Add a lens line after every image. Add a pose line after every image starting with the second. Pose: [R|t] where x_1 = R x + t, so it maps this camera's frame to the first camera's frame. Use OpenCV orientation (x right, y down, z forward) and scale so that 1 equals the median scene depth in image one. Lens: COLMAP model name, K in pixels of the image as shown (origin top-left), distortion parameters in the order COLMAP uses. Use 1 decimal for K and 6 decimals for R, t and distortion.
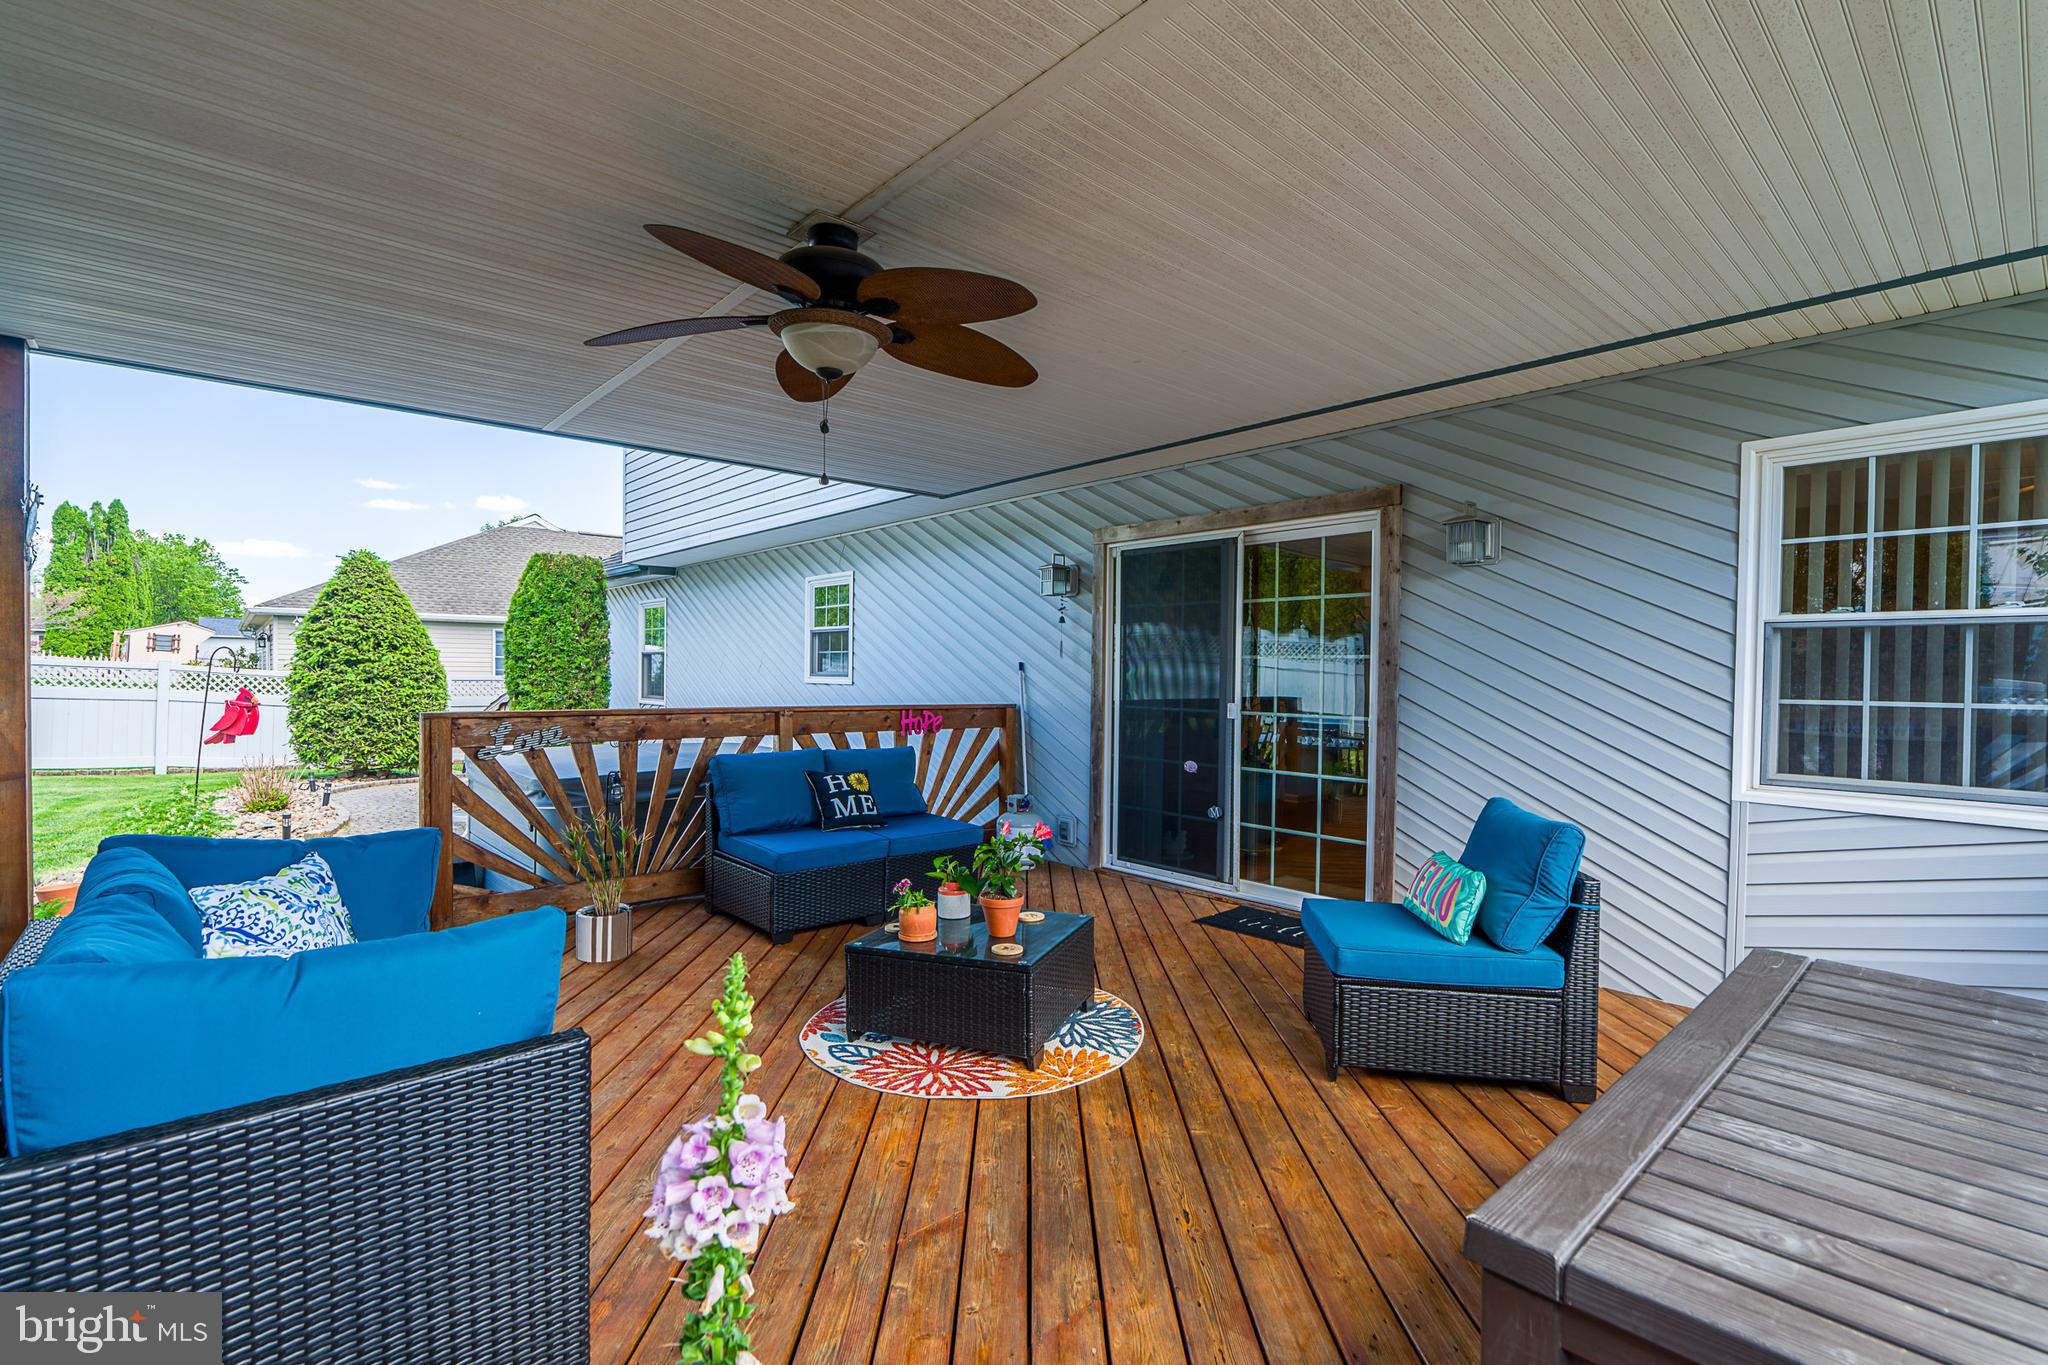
lens RADIAL K [[923.6, 0, 1019.5], [0, 923.6, 690.2], [0, 0, 1]] dist [-0.001864, 0.000117]
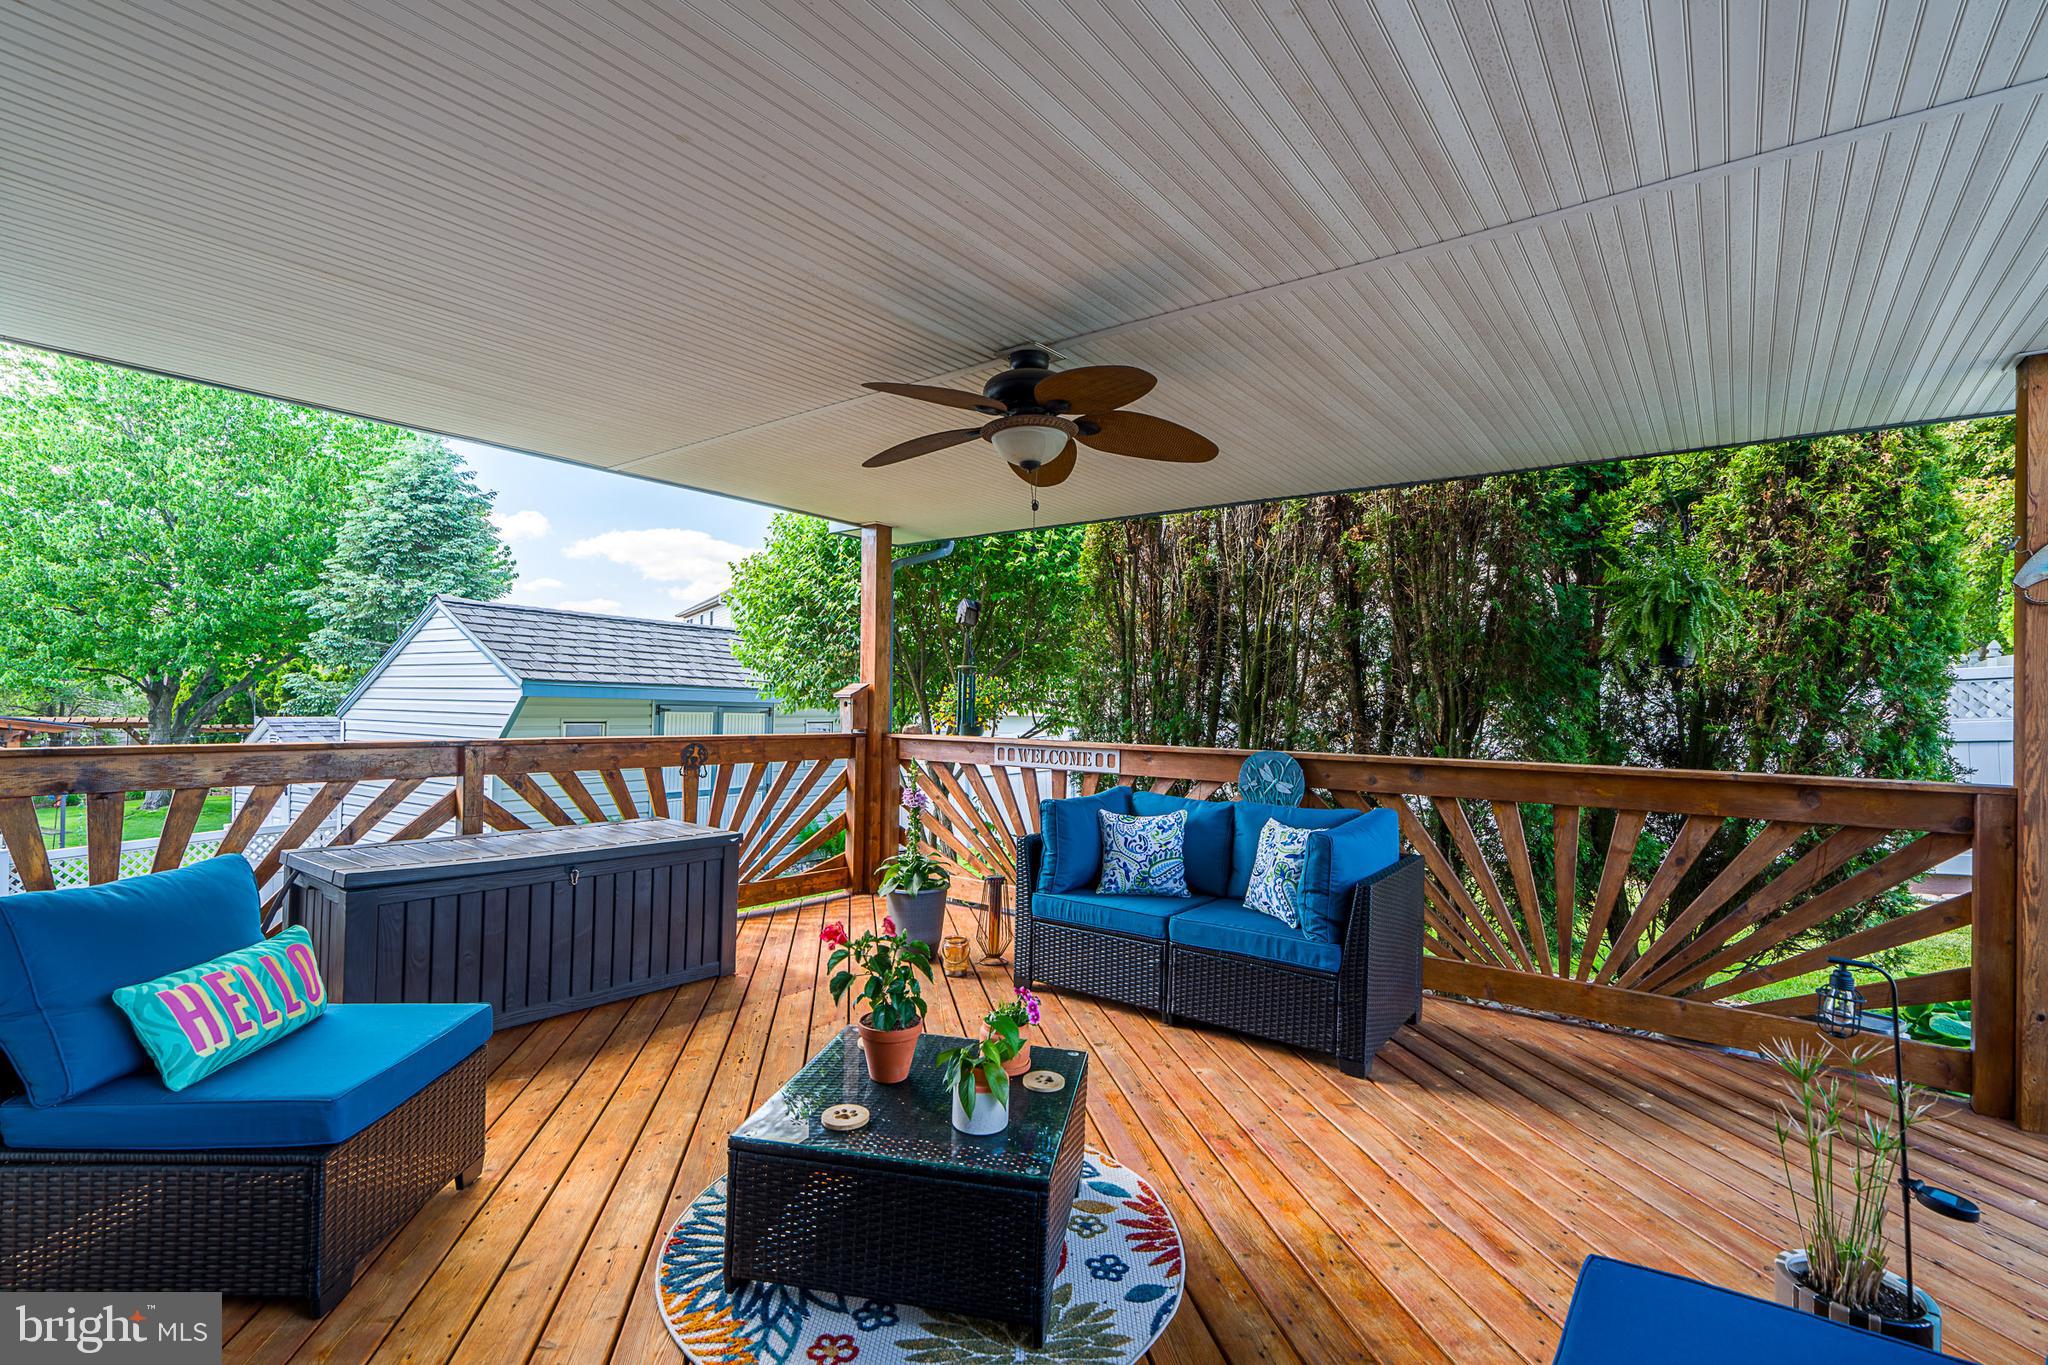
lens RADIAL K [[923.6, 0, 1019.5], [0, 923.6, 690.2], [0, 0, 1]] dist [-0.001864, 0.000117]
pose [[-0.982460, -0.027094, -0.184494, 0.005168], [-0.028539, 0.999579, 0.005183, -0.008942], [0.184276, 0.010358, -0.982820, 0.434976]]
